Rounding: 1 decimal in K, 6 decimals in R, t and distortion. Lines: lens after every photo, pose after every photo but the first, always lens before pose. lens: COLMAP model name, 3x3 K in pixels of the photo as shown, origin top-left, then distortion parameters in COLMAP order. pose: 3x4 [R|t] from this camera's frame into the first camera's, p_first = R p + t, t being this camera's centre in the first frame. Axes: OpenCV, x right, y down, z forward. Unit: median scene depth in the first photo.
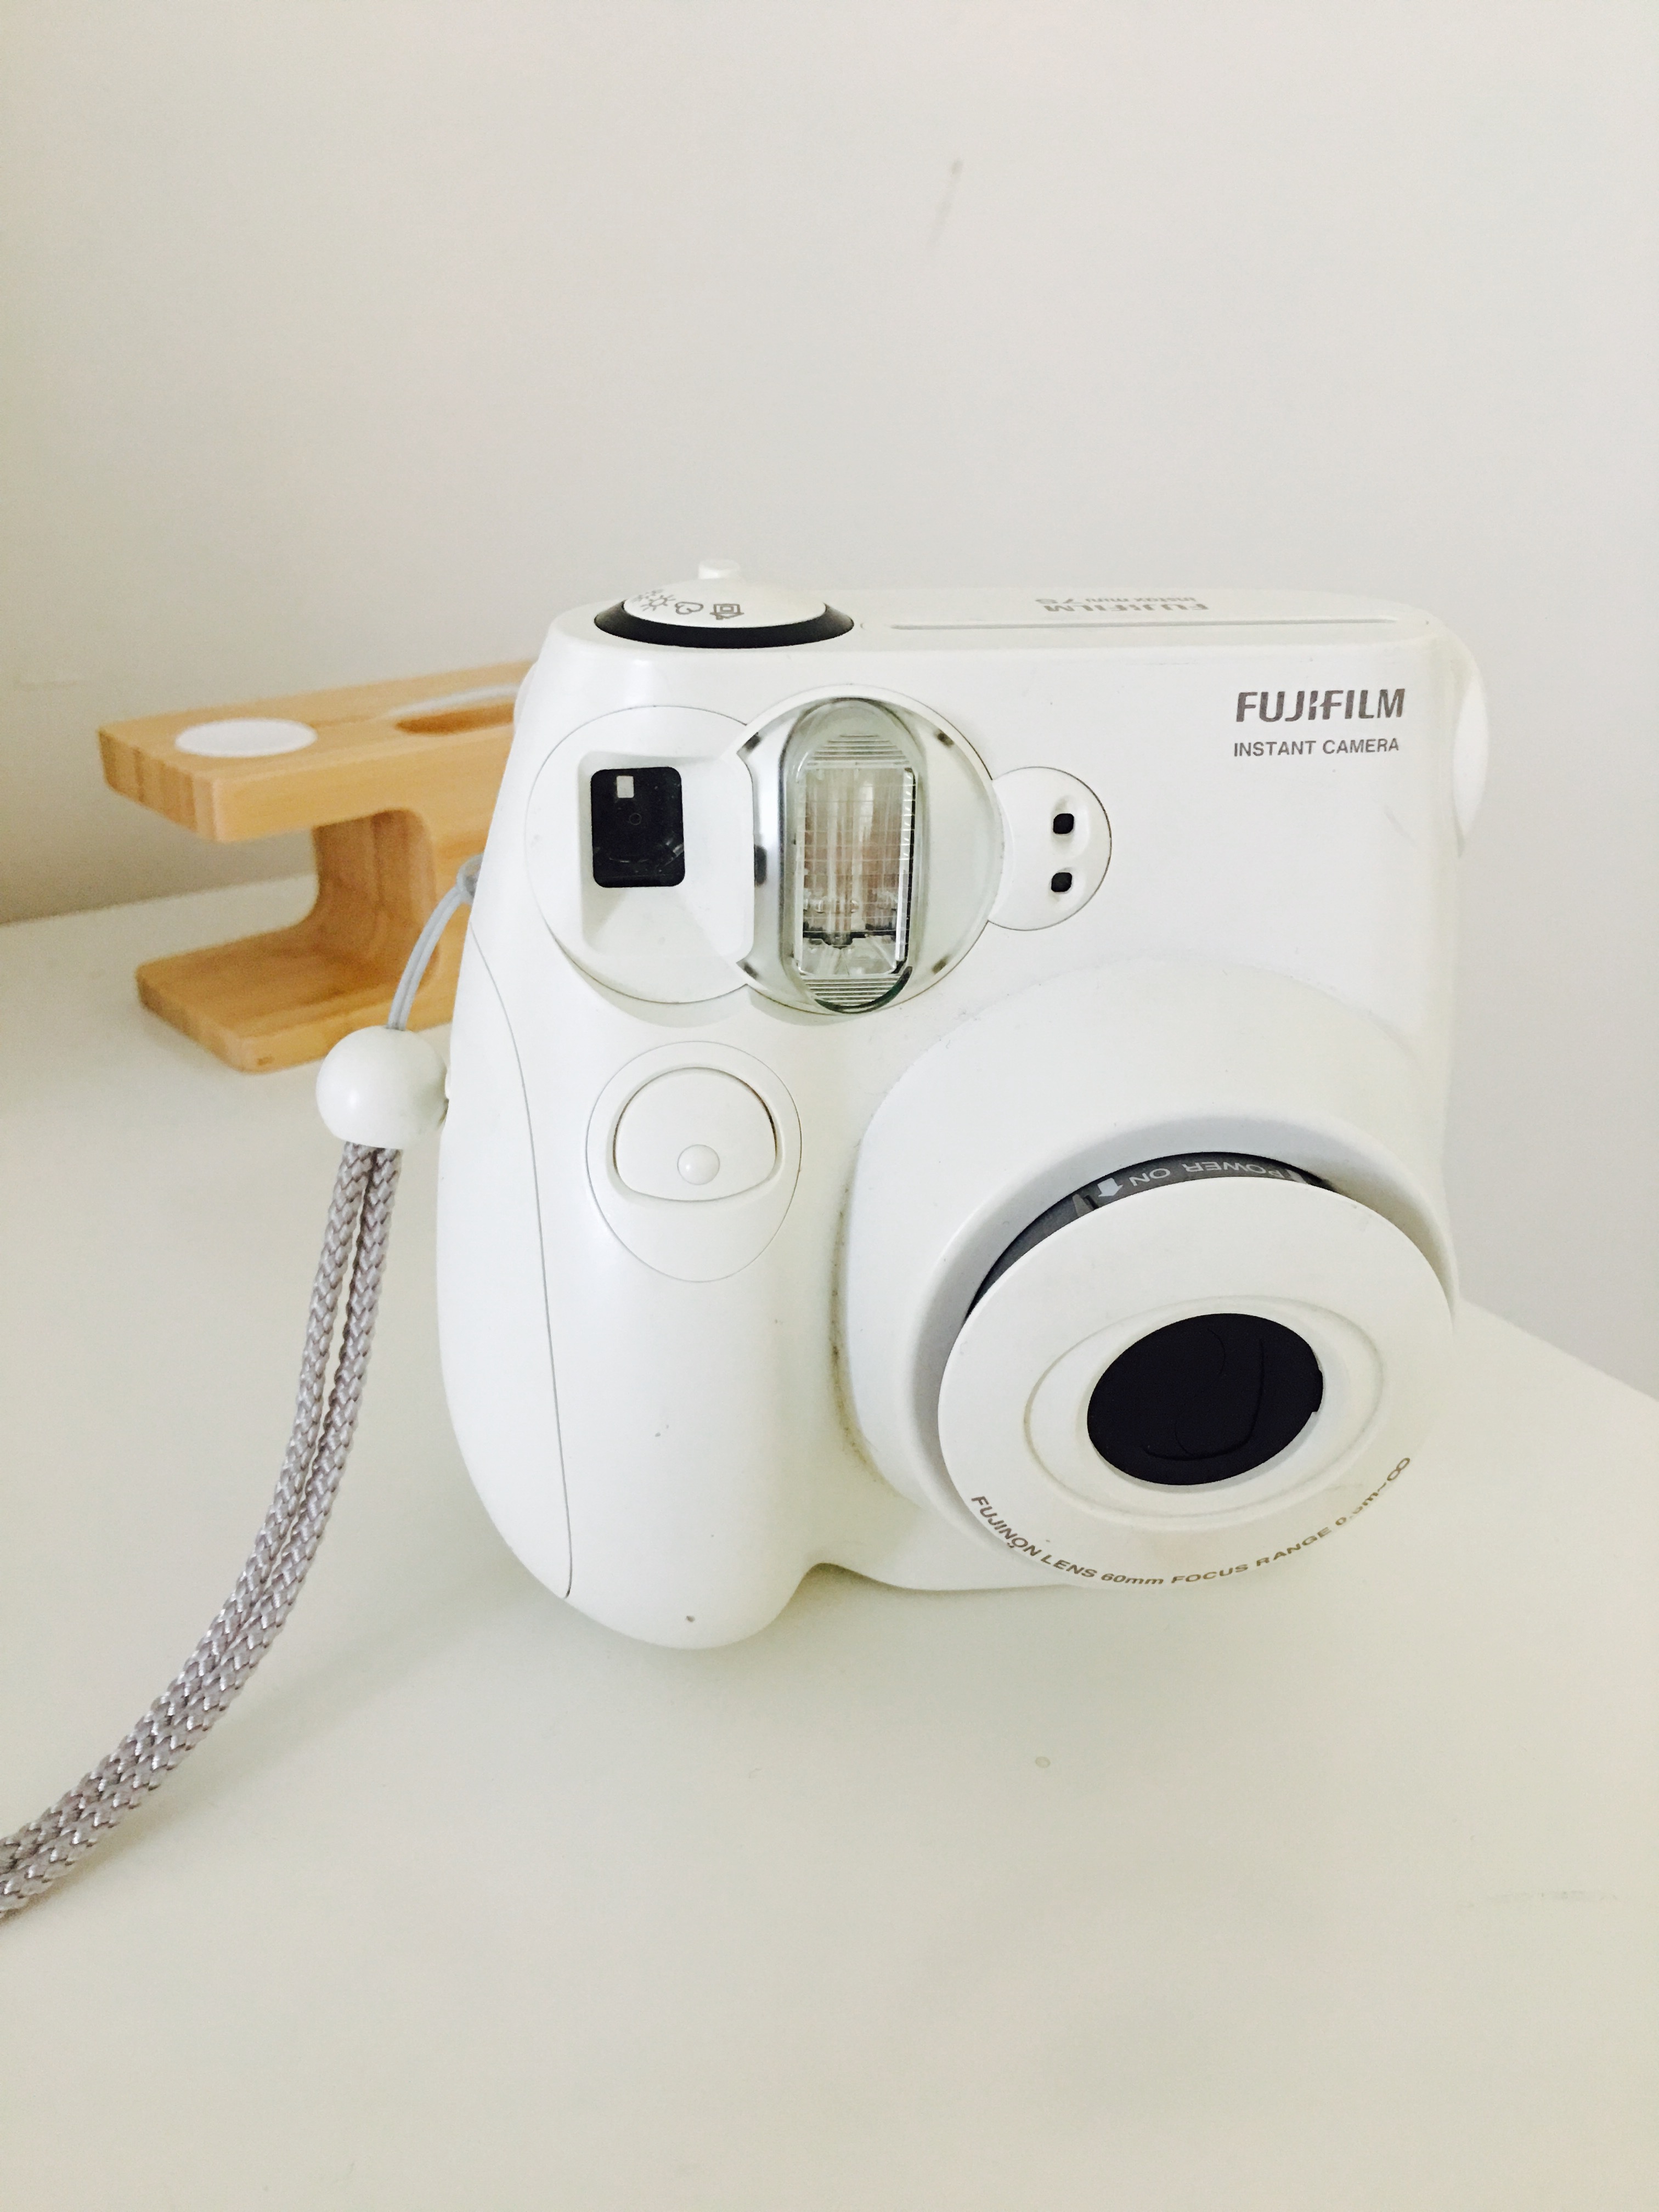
lens RADIAL K [[1987.0, 0, 820.2], [0, 1987.0, 1104.2], [0, 0, 1]] dist [0.120402, 0.001860]
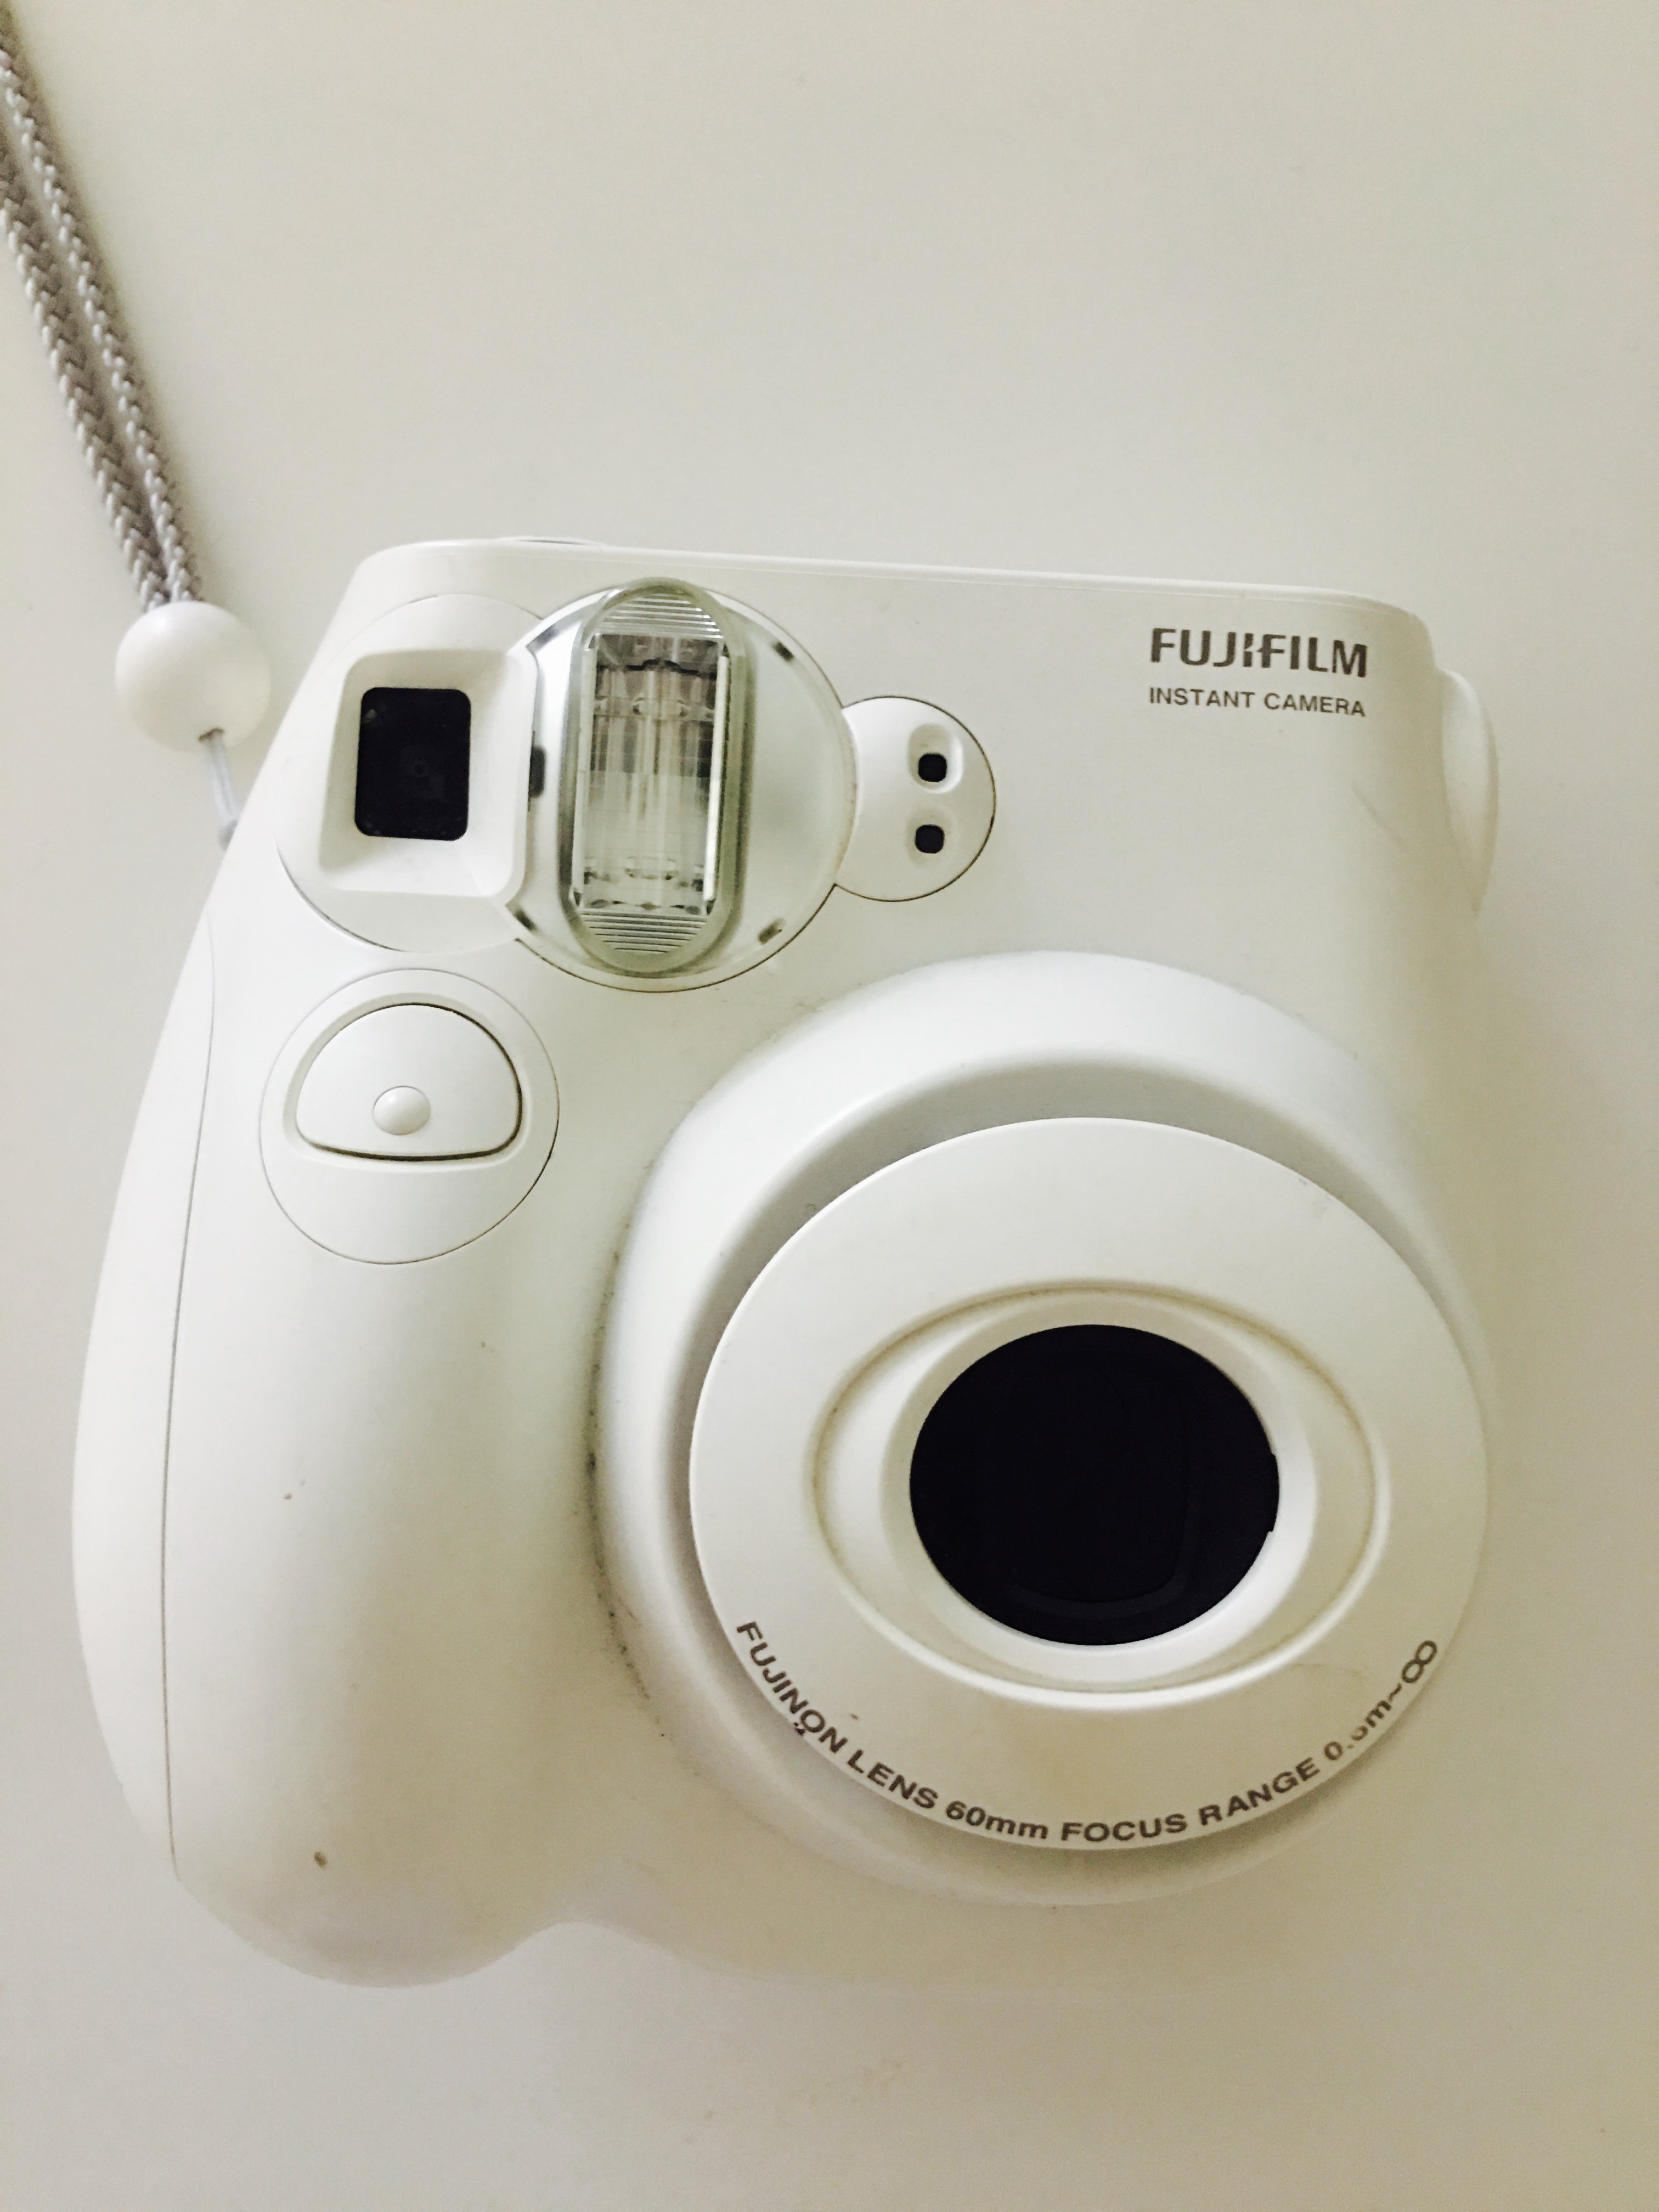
lens RADIAL K [[1987.0, 0, 826.4], [0, 1987.0, 1103.2], [0, 0, 1]] dist [0.120402, 0.001860]
pose [[0.992038, 0.030505, -0.122191, 0.180519], [-0.082223, 0.891793, -0.444910, 0.335527], [0.095397, 0.451415, 0.887200, 0.348346]]
